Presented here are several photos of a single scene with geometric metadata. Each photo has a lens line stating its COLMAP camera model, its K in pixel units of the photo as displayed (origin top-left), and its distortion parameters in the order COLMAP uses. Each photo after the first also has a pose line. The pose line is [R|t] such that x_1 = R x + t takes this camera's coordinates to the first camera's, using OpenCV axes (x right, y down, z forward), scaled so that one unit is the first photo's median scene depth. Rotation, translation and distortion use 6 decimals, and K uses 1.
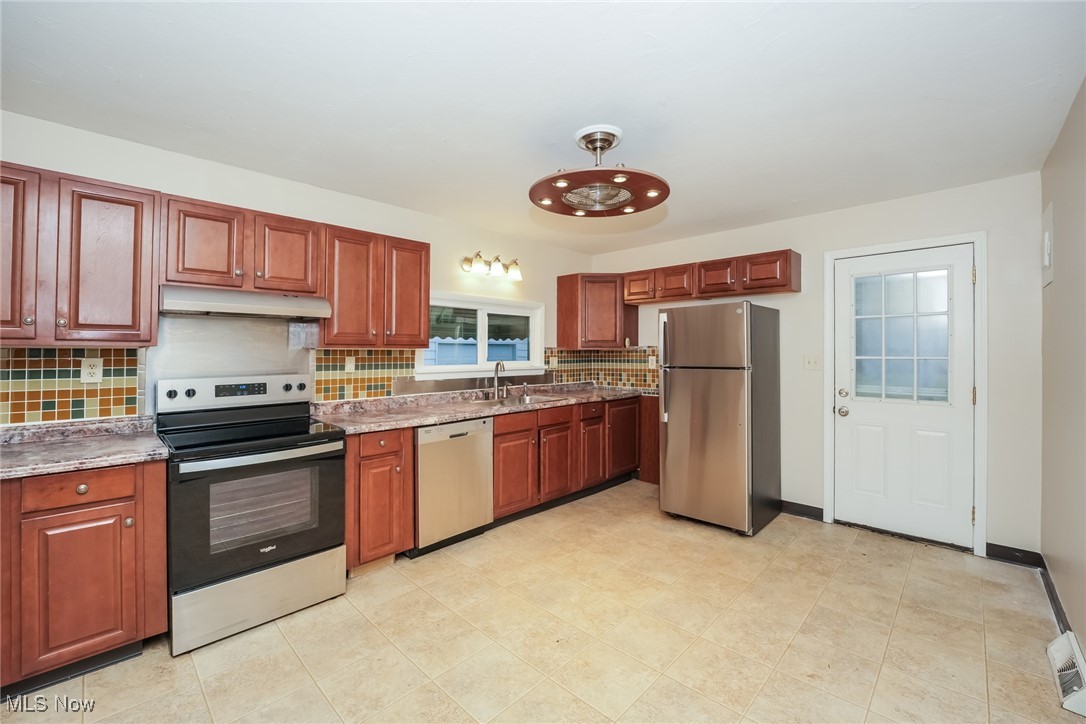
lens RADIAL K [[446.7, 0, 545.1], [0, 446.7, 359.7], [0, 0, 1]] dist [-0.027049, 0.002235]
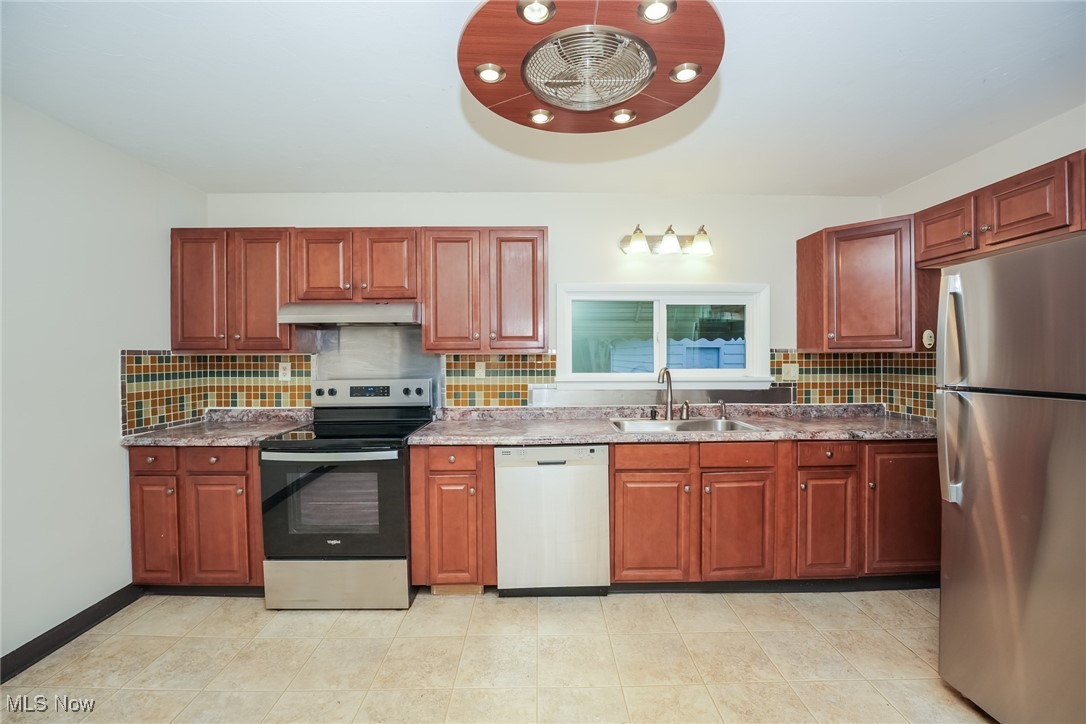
lens RADIAL K [[446.7, 0, 543.6], [0, 446.7, 367.0], [0, 0, 1]] dist [-0.027049, 0.002235]
pose [[0.707538, 0.013186, -0.706552, 0.340204], [-0.008473, 0.999912, 0.010176, -0.007353], [0.706625, -0.001213, 0.707588, 0.421809]]
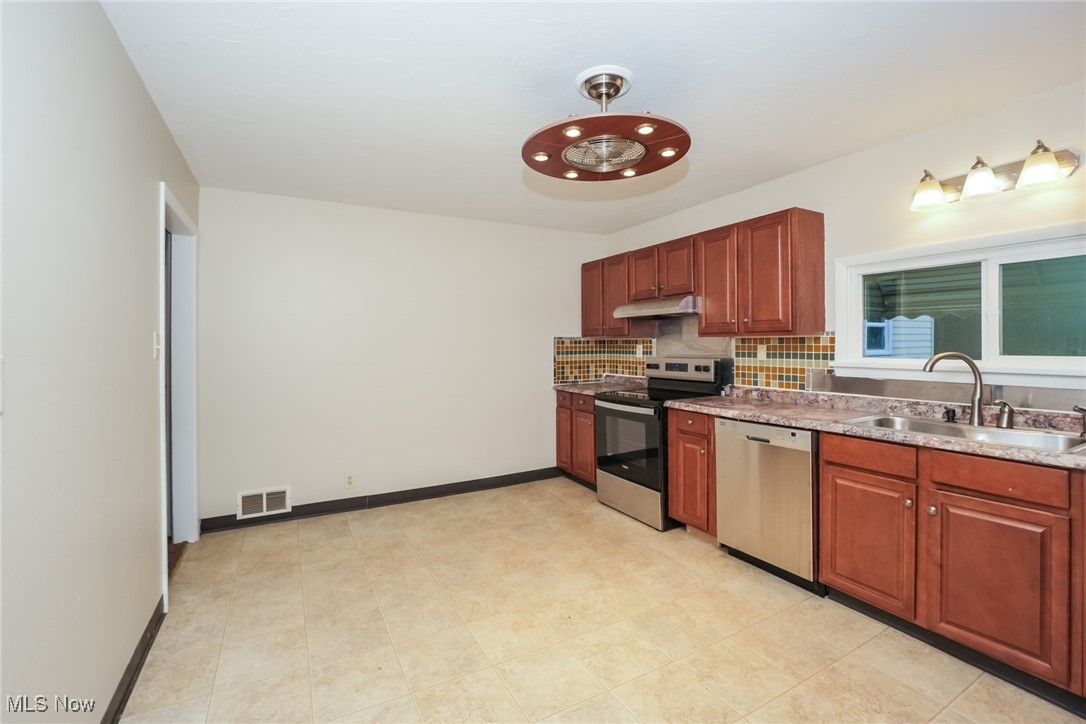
lens RADIAL K [[477.0, 0, 549.5], [0, 477.0, 355.0], [0, 0, 1]] dist [-0.004016, -0.000163]
pose [[-0.279737, 0.028336, -0.959658, 0.747518], [-0.007762, 0.999465, 0.031774, -0.014478], [0.960045, 0.016337, -0.279367, 0.849234]]
